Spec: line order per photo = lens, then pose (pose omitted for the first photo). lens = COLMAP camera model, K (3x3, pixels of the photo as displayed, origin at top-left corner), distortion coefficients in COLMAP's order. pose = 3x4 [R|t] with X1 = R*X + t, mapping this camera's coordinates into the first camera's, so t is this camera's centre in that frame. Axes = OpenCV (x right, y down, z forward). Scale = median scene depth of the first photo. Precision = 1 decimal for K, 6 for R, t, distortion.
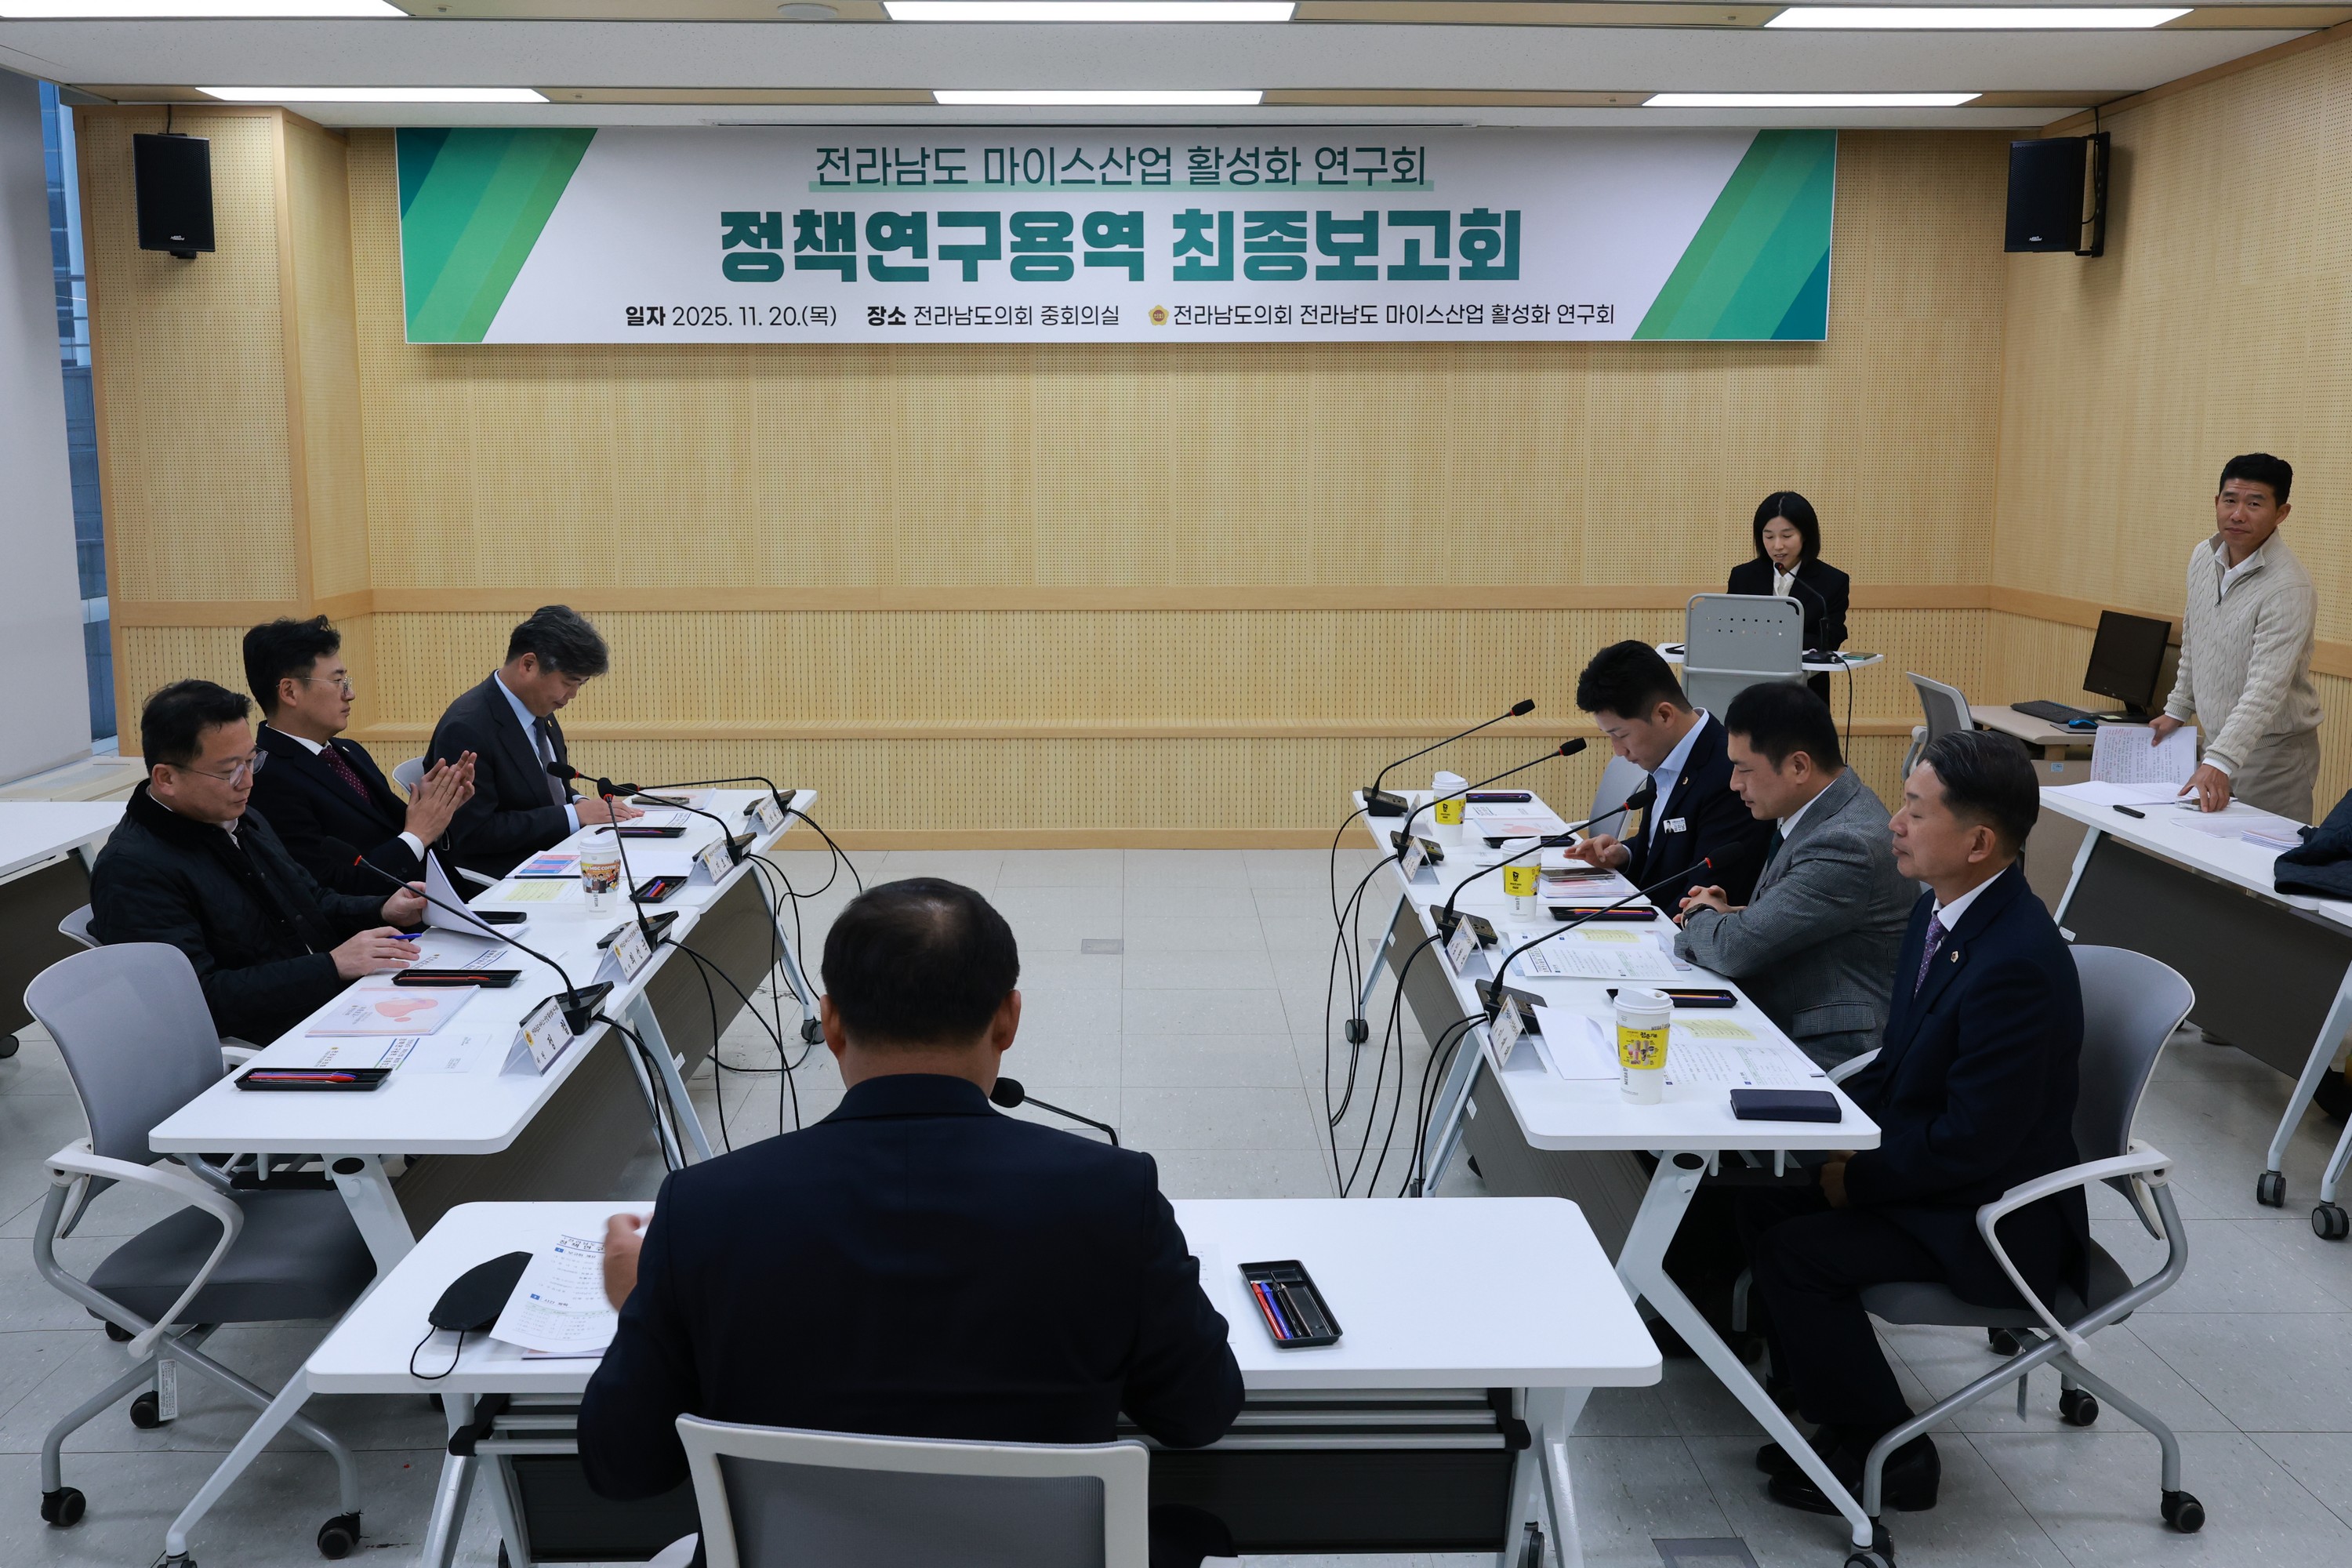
lens RADIAL K [[2205.4, 0, 1173.3], [0, 2205.4, 782.8], [0, 0, 1]] dist [-0.001358, 0.000000]
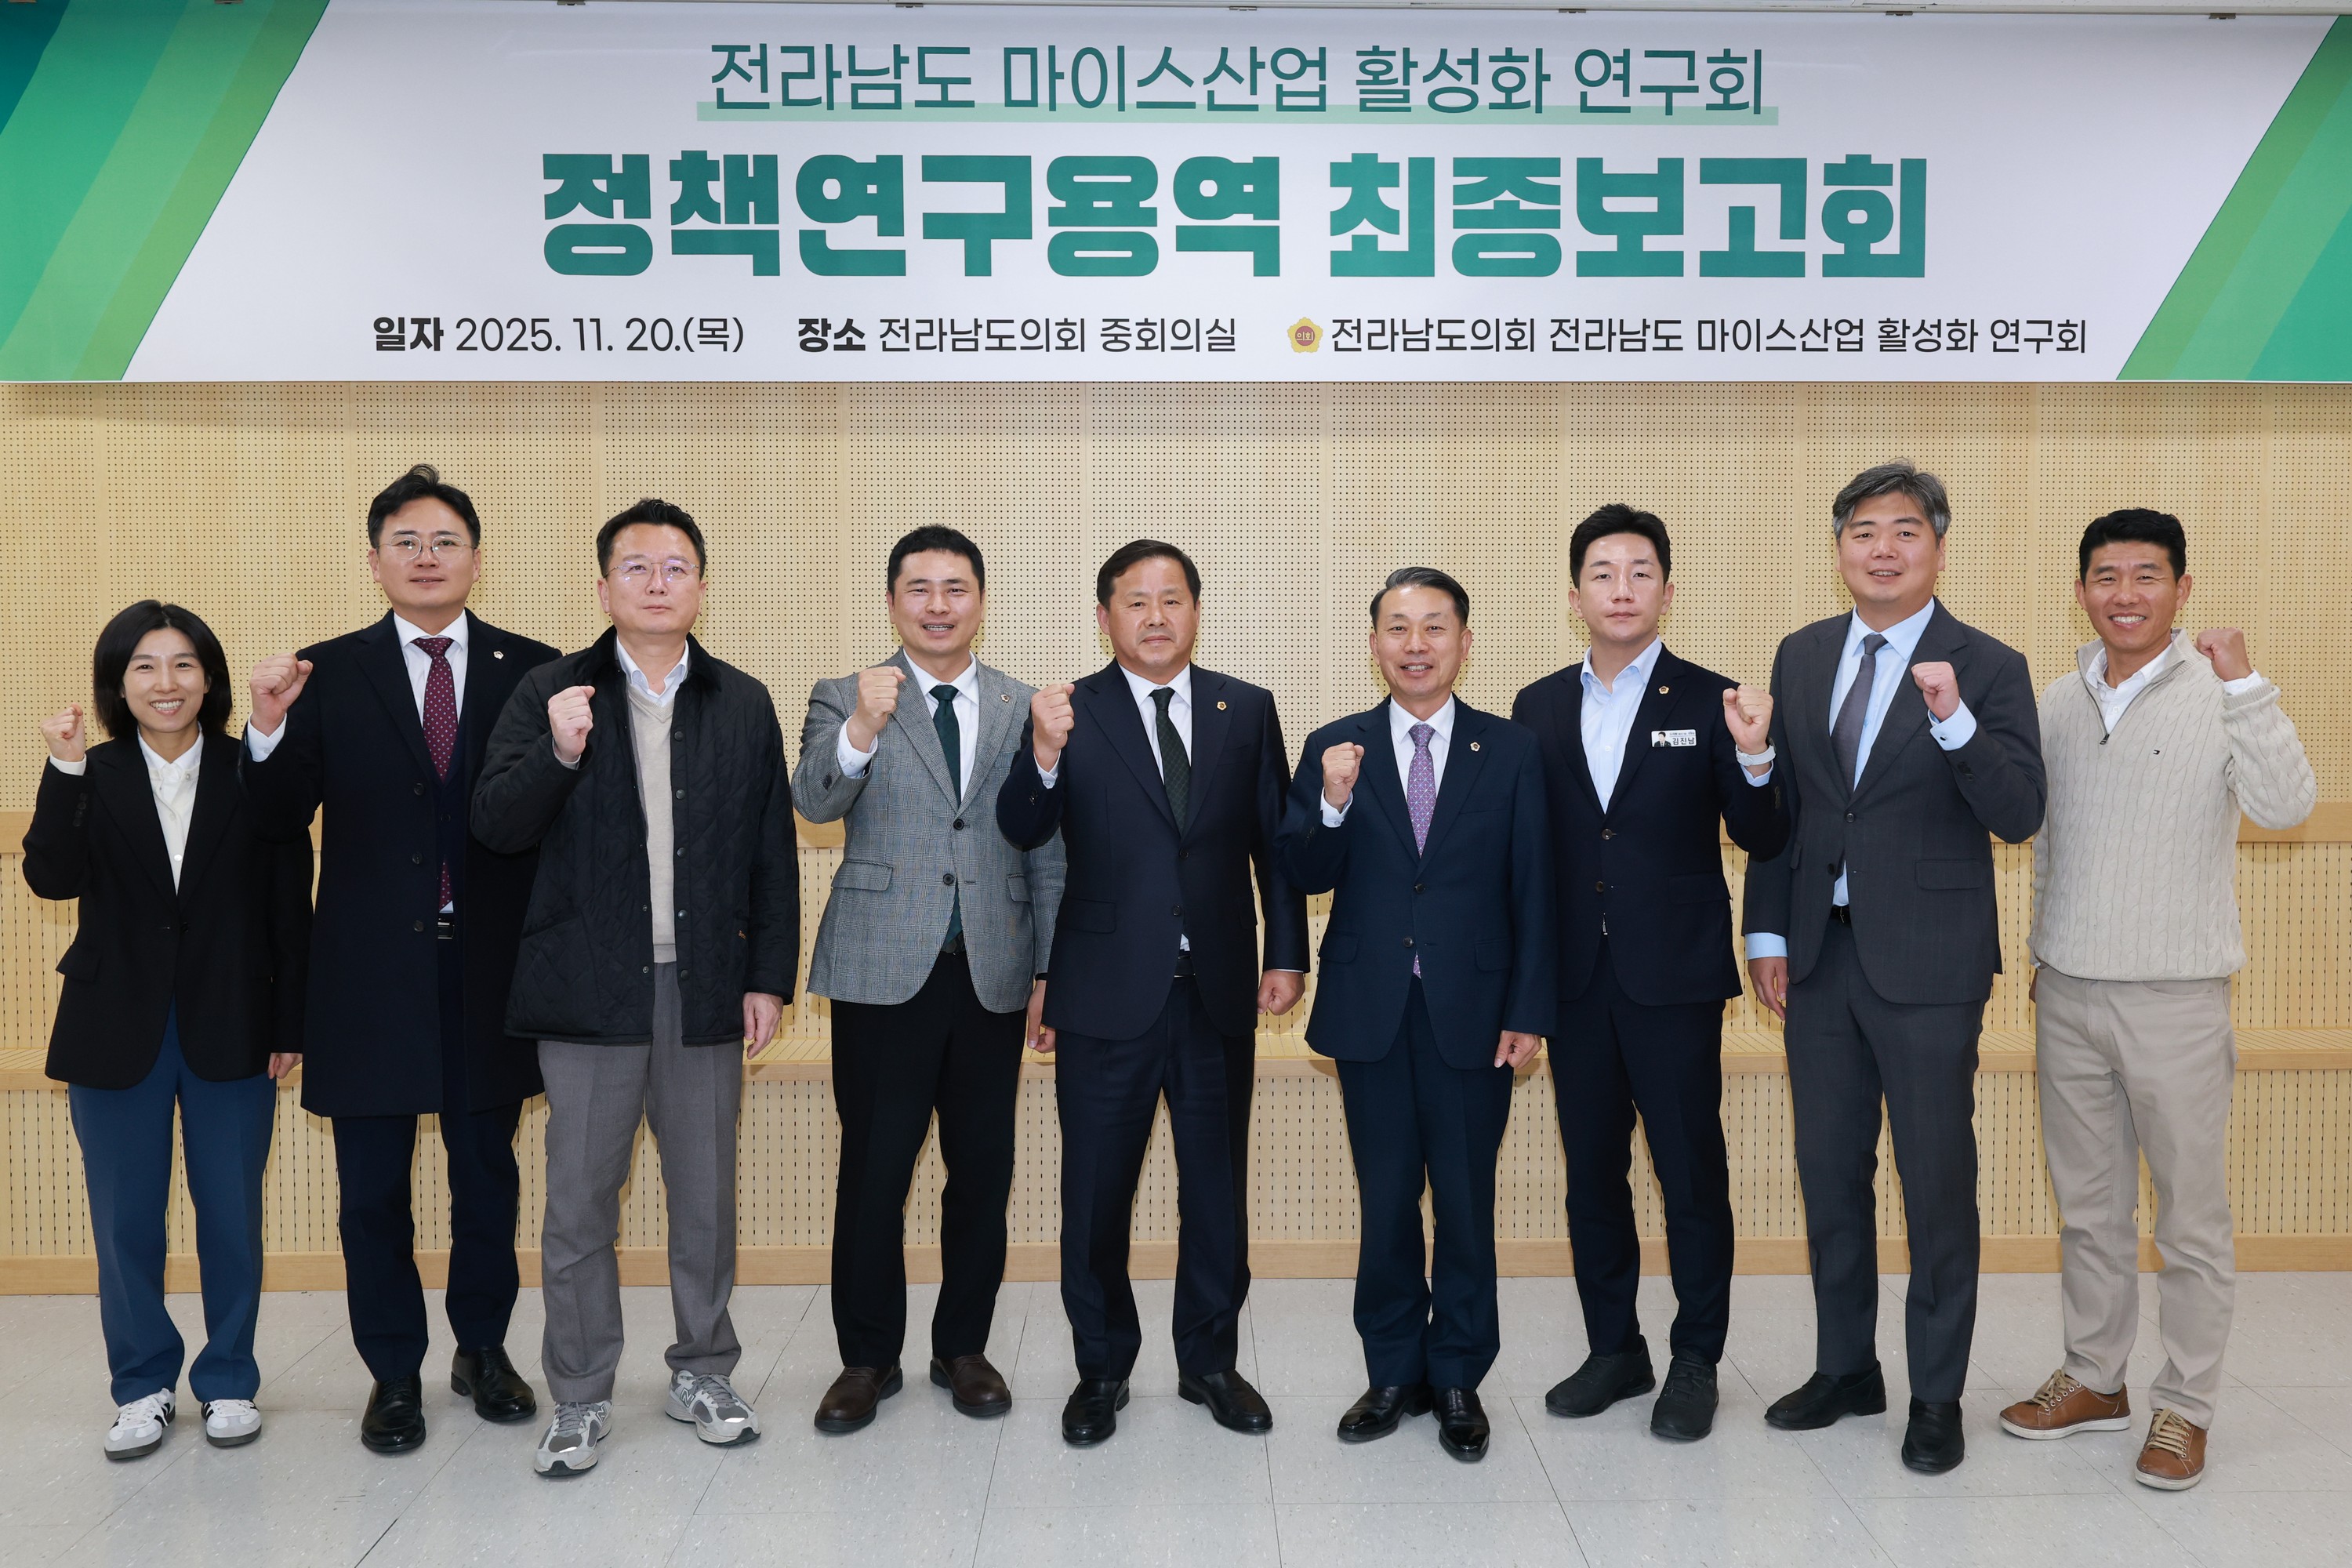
lens RADIAL K [[1884.9, 0, 1184.4], [0, 1884.9, 791.6], [0, 0, 1]] dist [-0.039770, -0.003960]
pose [[0.999783, -0.000730, -0.020834, -0.028143], [-0.000908, 0.996914, -0.078490, -0.054933], [0.020827, 0.078492, 0.996697, 0.522549]]
